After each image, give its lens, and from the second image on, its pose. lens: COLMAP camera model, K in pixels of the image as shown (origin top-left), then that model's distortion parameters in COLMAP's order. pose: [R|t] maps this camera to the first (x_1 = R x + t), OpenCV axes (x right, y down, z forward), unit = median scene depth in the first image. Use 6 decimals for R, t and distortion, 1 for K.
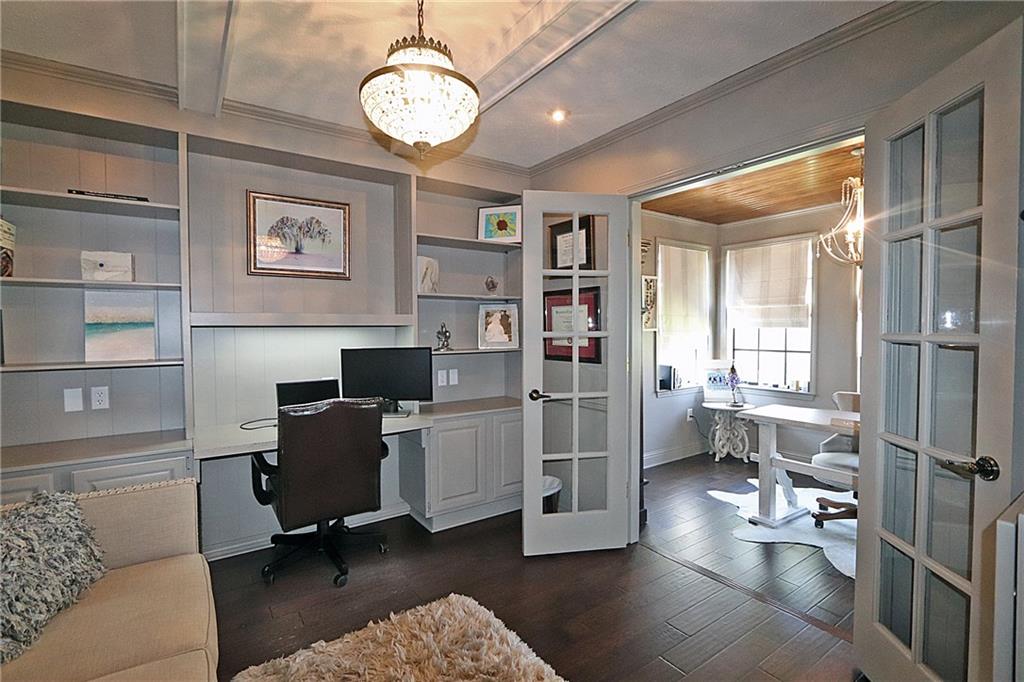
lens RADIAL K [[479.6, 0, 511.4], [0, 479.6, 341.7], [0, 0, 1]] dist [-0.001442, 0.000764]
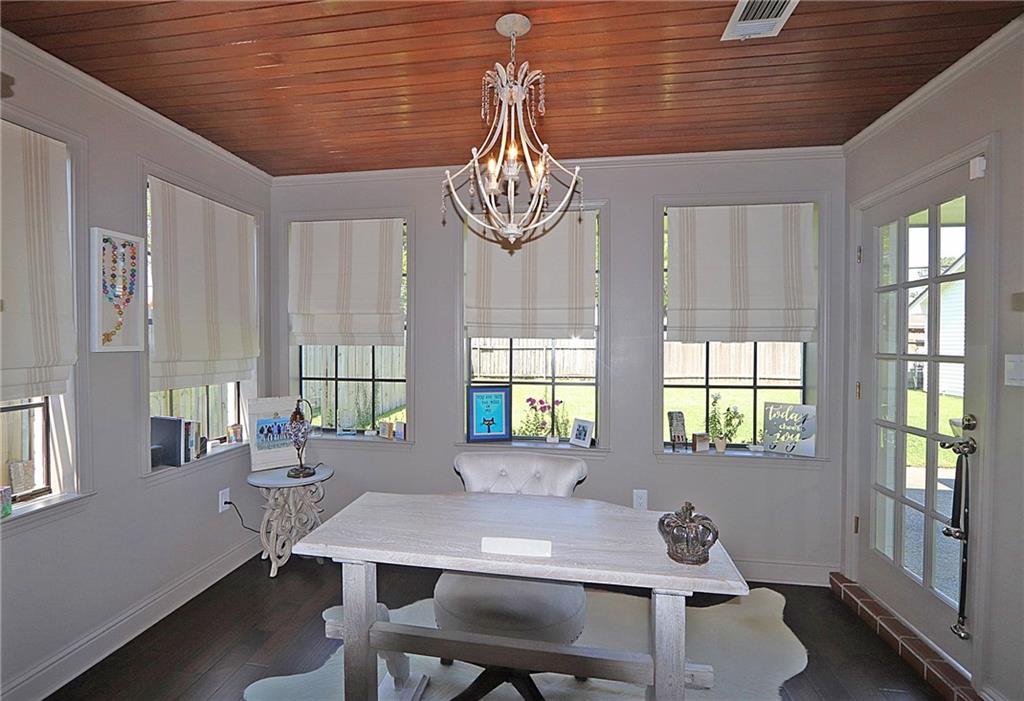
lens RADIAL K [[481.3, 0, 491.6], [0, 481.3, 350.2], [0, 0, 1]] dist [-0.032078, -0.000041]
pose [[0.701624, -0.002058, 0.712545, 0.203040], [0.015079, 0.999815, -0.011961, -0.011365], [-0.712388, 0.019136, 0.701525, 0.399139]]
